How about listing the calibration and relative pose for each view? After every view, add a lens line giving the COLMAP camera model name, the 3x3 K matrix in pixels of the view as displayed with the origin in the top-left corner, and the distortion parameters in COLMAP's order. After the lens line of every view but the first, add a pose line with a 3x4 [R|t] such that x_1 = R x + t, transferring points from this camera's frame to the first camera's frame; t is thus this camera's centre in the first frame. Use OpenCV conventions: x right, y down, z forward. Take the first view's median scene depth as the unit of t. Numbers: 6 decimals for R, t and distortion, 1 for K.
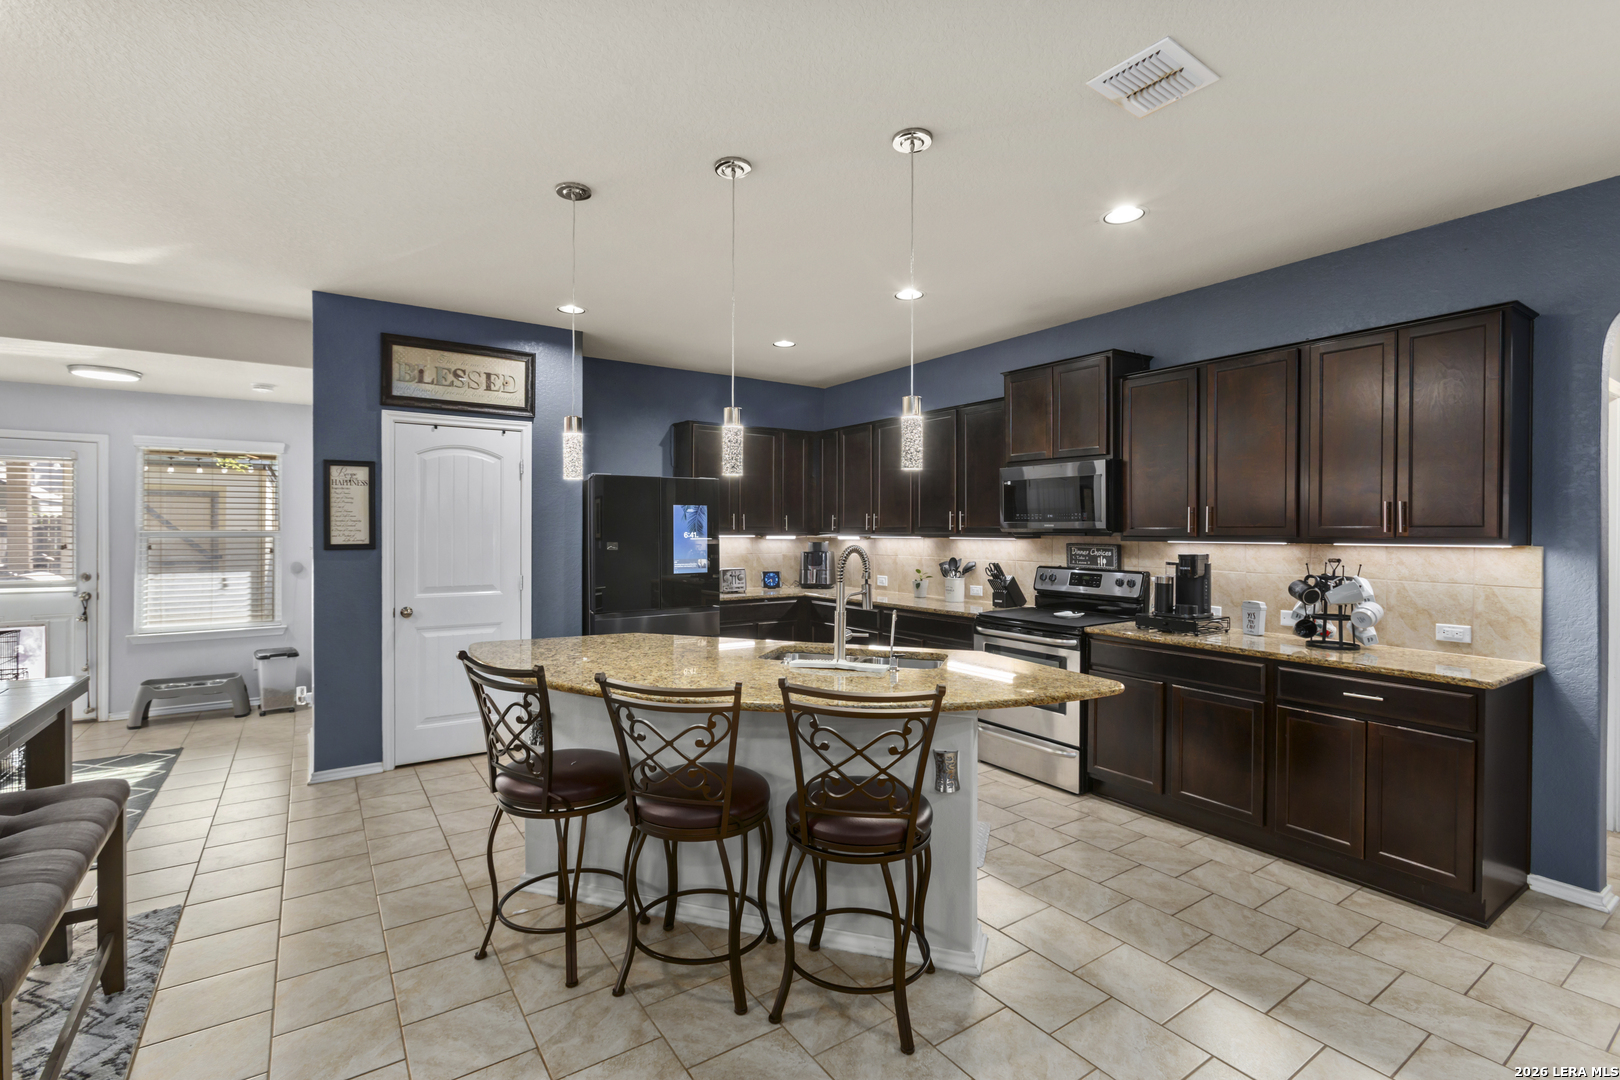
lens RADIAL K [[740.1, 0, 809.1], [0, 740.1, 539.5], [0, 0, 1]] dist [-0.002468, 0.007244]
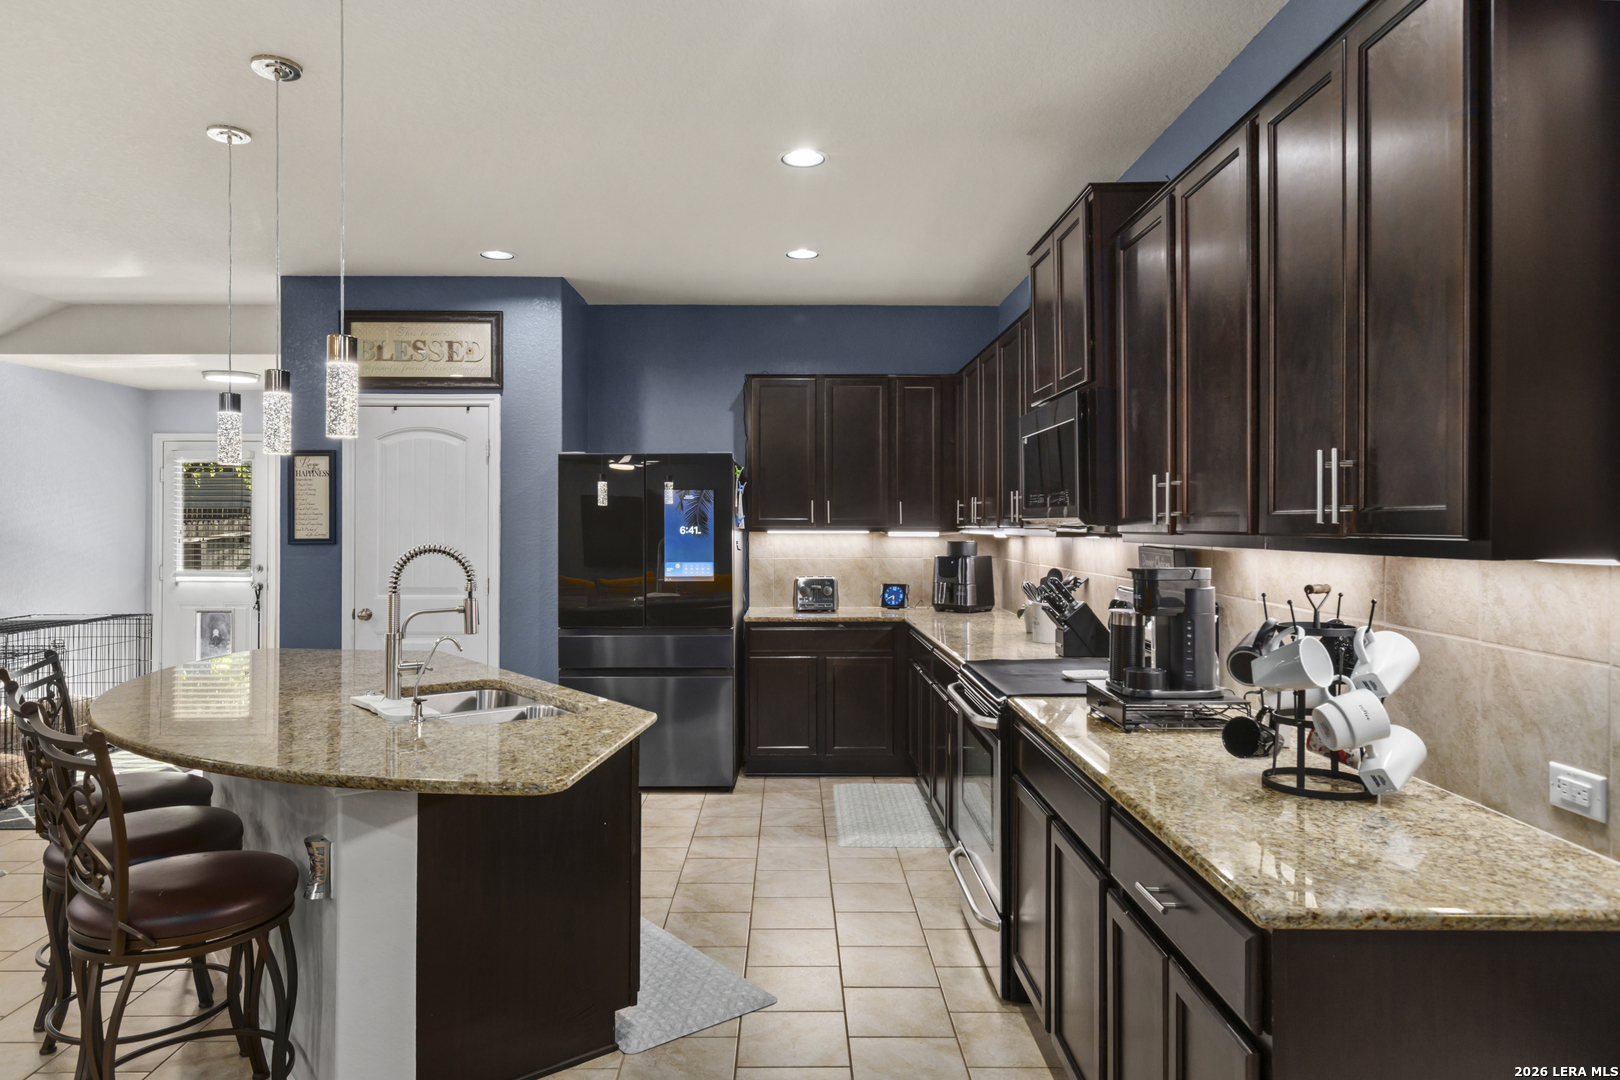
lens RADIAL K [[1026.6, 0, 808.7], [0, 1026.6, 529.2], [0, 0, 1]] dist [0.029774, 0.001176]
pose [[0.832164, 0.001152, -0.554528, 0.579342], [-0.005715, 0.999963, -0.006498, -0.000879], [0.554500, 0.008576, 0.832139, 0.234090]]
